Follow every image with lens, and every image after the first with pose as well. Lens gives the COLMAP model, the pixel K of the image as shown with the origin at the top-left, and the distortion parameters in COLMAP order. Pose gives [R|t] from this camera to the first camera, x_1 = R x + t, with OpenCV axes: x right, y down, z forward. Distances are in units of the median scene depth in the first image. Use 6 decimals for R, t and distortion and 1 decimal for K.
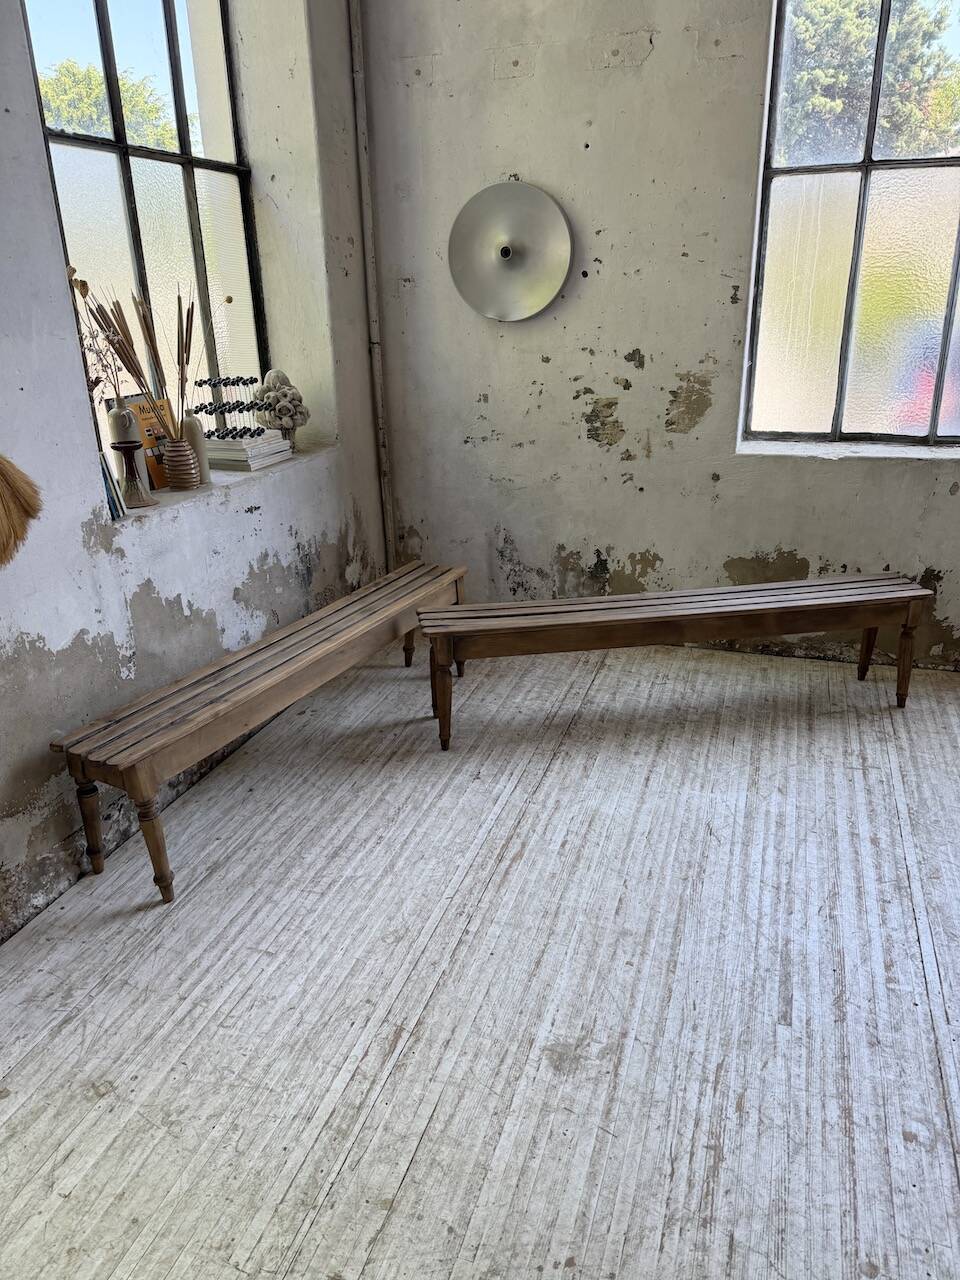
lens RADIAL K [[884.8, 0, 470.2], [0, 884.8, 648.9], [0, 0, 1]] dist [0.148515, -0.295065]
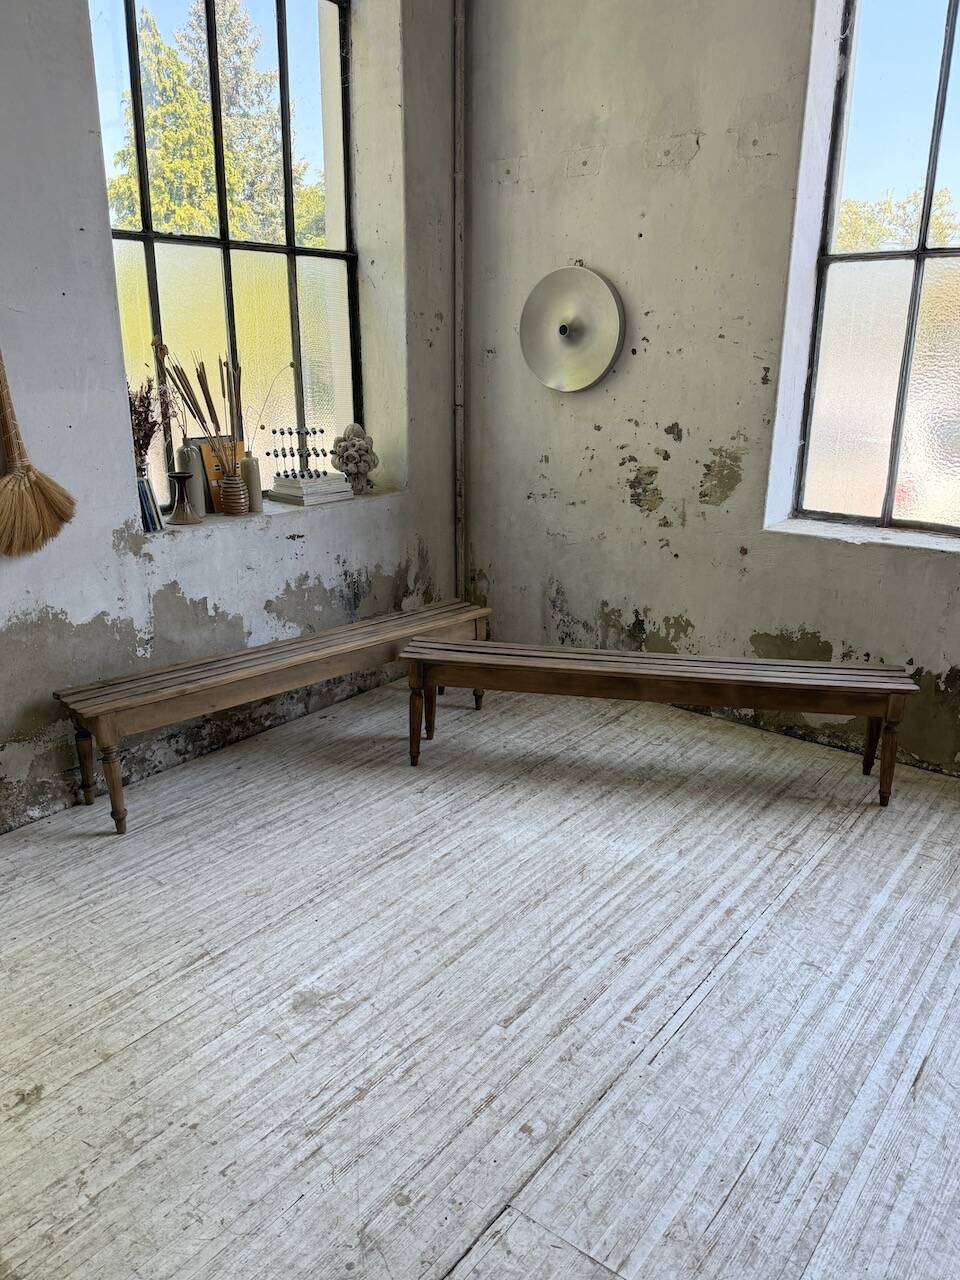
lens RADIAL K [[932.2, 0, 477.2], [0, 932.2, 639.5], [0, 0, 1]] dist [0.171480, -0.376144]
pose [[0.944976, 0.125500, -0.302108, 0.358192], [-0.147558, 0.987725, -0.051236, 0.006241], [0.291969, 0.092995, 0.951896, -0.098107]]
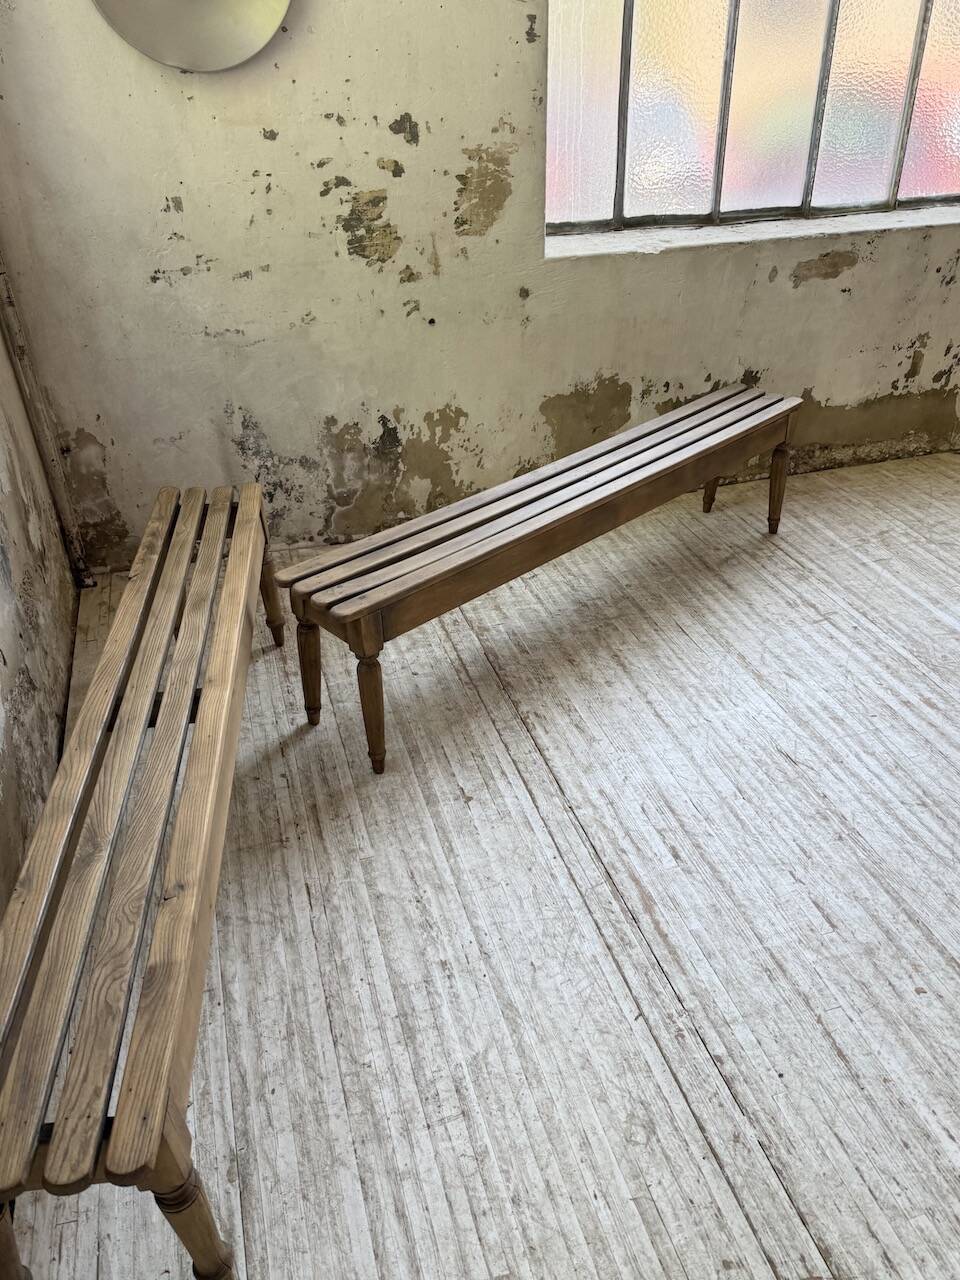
lens RADIAL K [[936.0, 0, 484.6], [0, 936.0, 636.3], [0, 0, 1]] dist [0.174364, -0.388846]
pose [[0.810459, -0.302436, 0.501686, -0.270166], [0.211483, 0.949720, 0.230884, -0.120339], [-0.546288, -0.081024, 0.833669, 0.359083]]
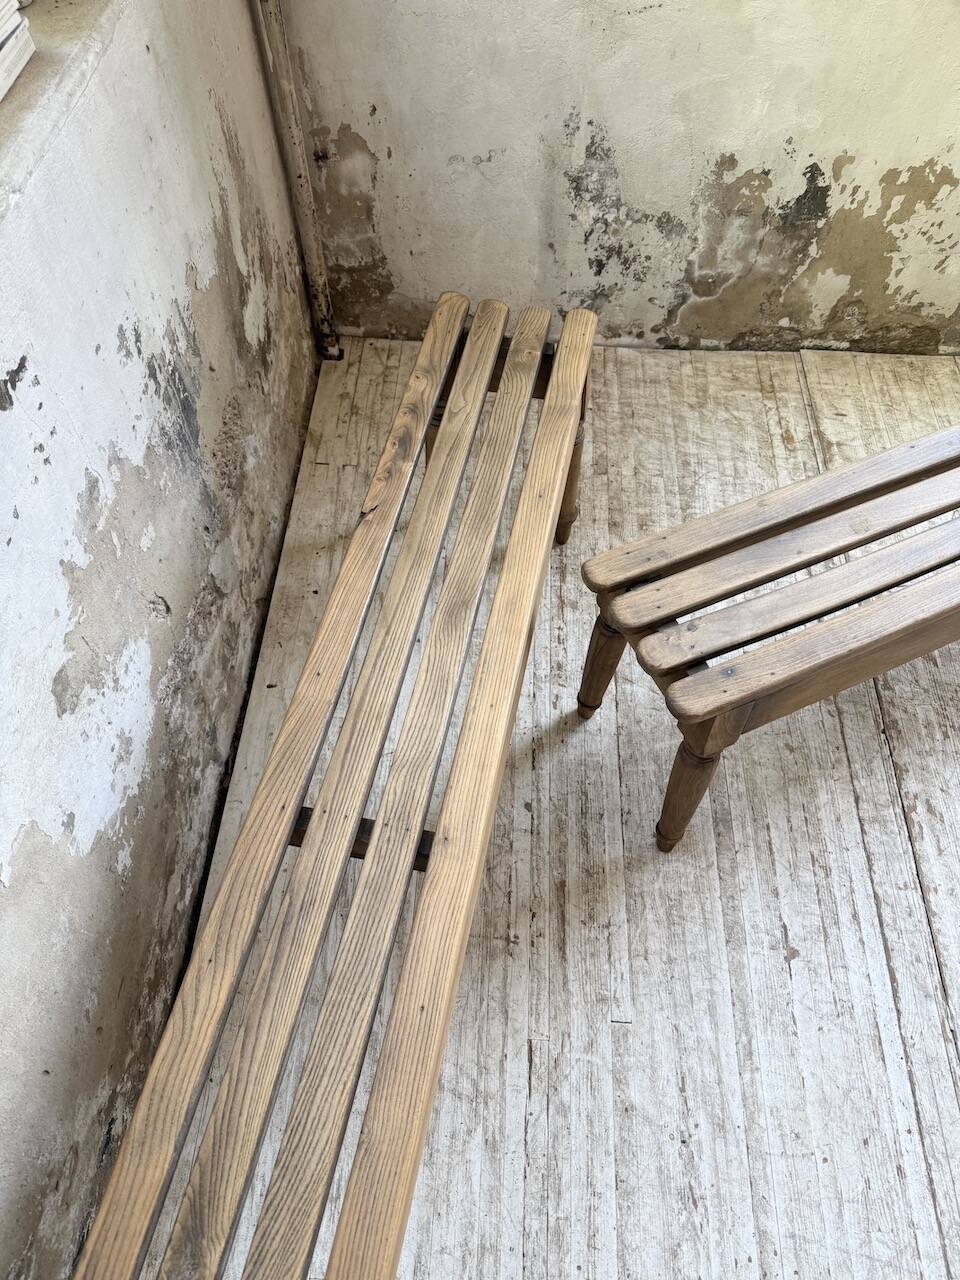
lens RADIAL K [[915.3, 0, 476.1], [0, 915.3, 642.0], [0, 0, 1]] dist [-0.000384, -0.006303]
pose [[0.960531, -0.219042, 0.171467, -0.164843], [0.085410, 0.818857, 0.567608, -0.222488], [-0.264737, -0.530560, 0.805246, 0.673183]]
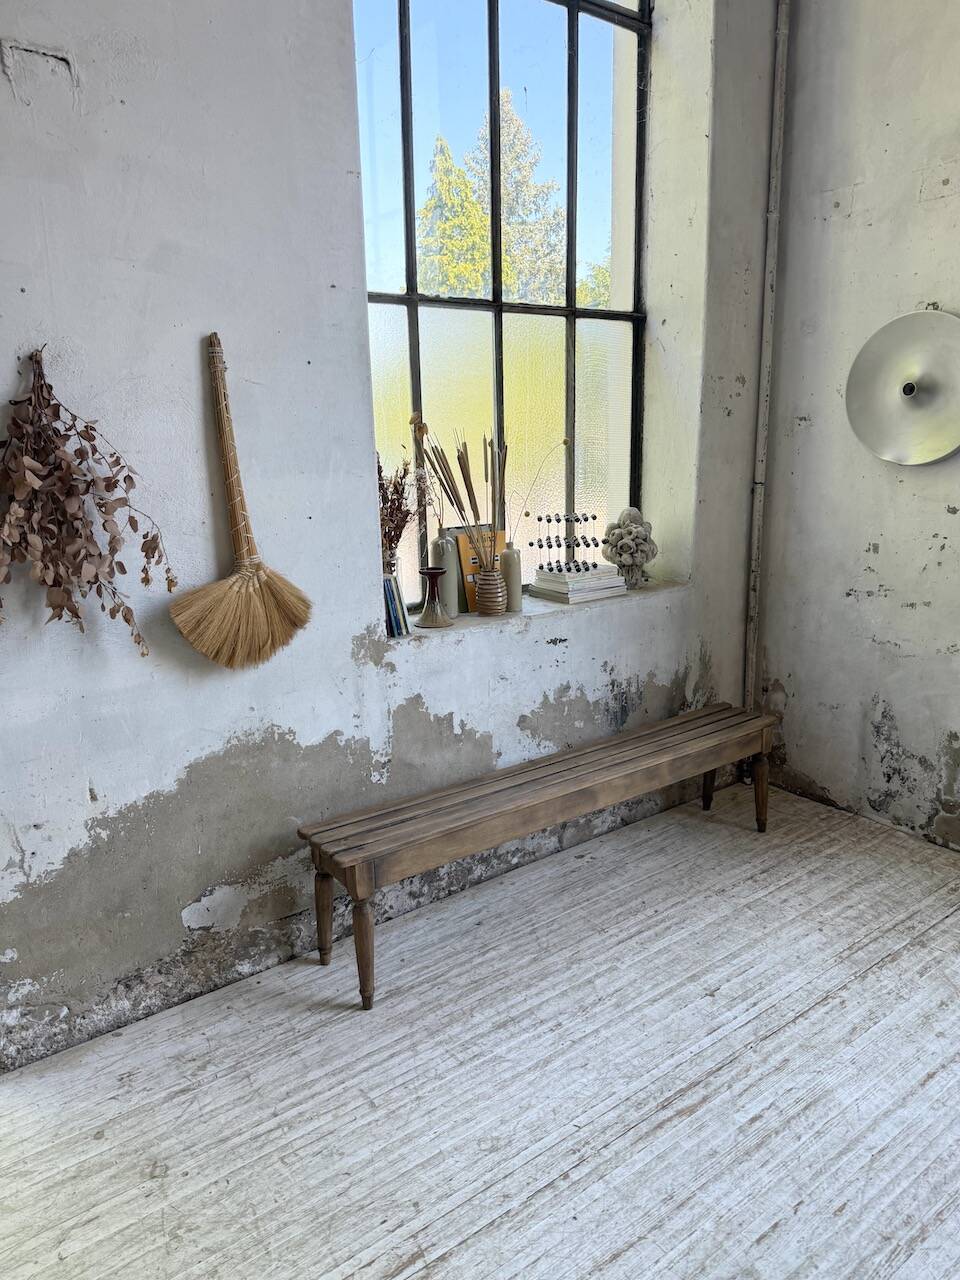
lens RADIAL K [[897.5, 0, 487.7], [0, 897.5, 644.1], [0, 0, 1]] dist [0.045610, -0.070983]
pose [[0.832252, 0.135942, -0.537473, 0.215345], [-0.205999, 0.975889, -0.072151, -0.061409], [0.514705, 0.170767, 0.840189, 0.116430]]
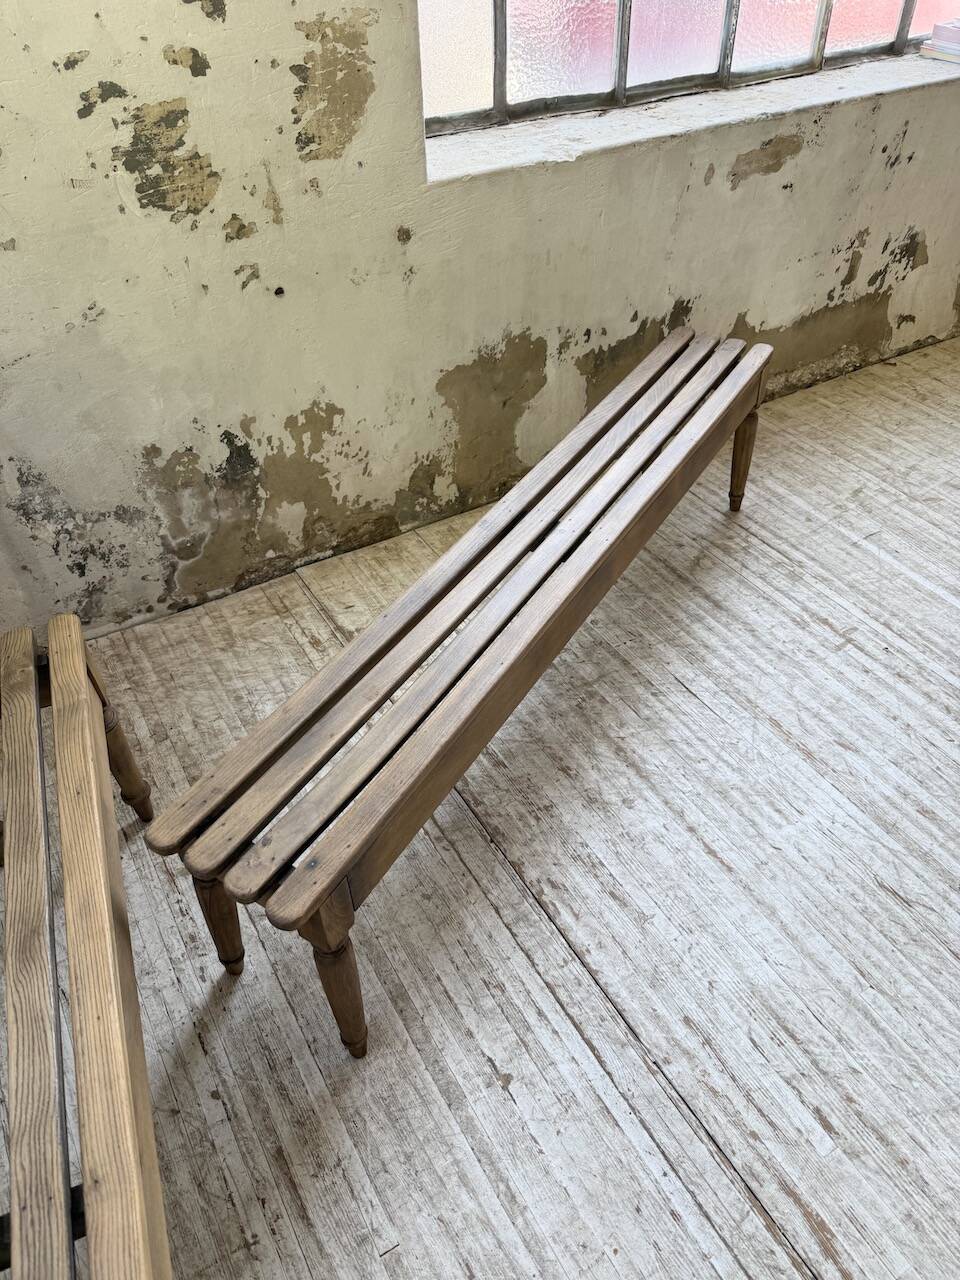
lens RADIAL K [[900.0, 0, 480.3], [0, 900.0, 634.5], [0, 0, 1]] dist [0.052025, -0.088611]
pose [[0.644859, -0.497720, 0.580027, -0.139146], [0.284283, 0.860646, 0.422460, -0.223608], [-0.709464, -0.107535, 0.696489, 0.629600]]
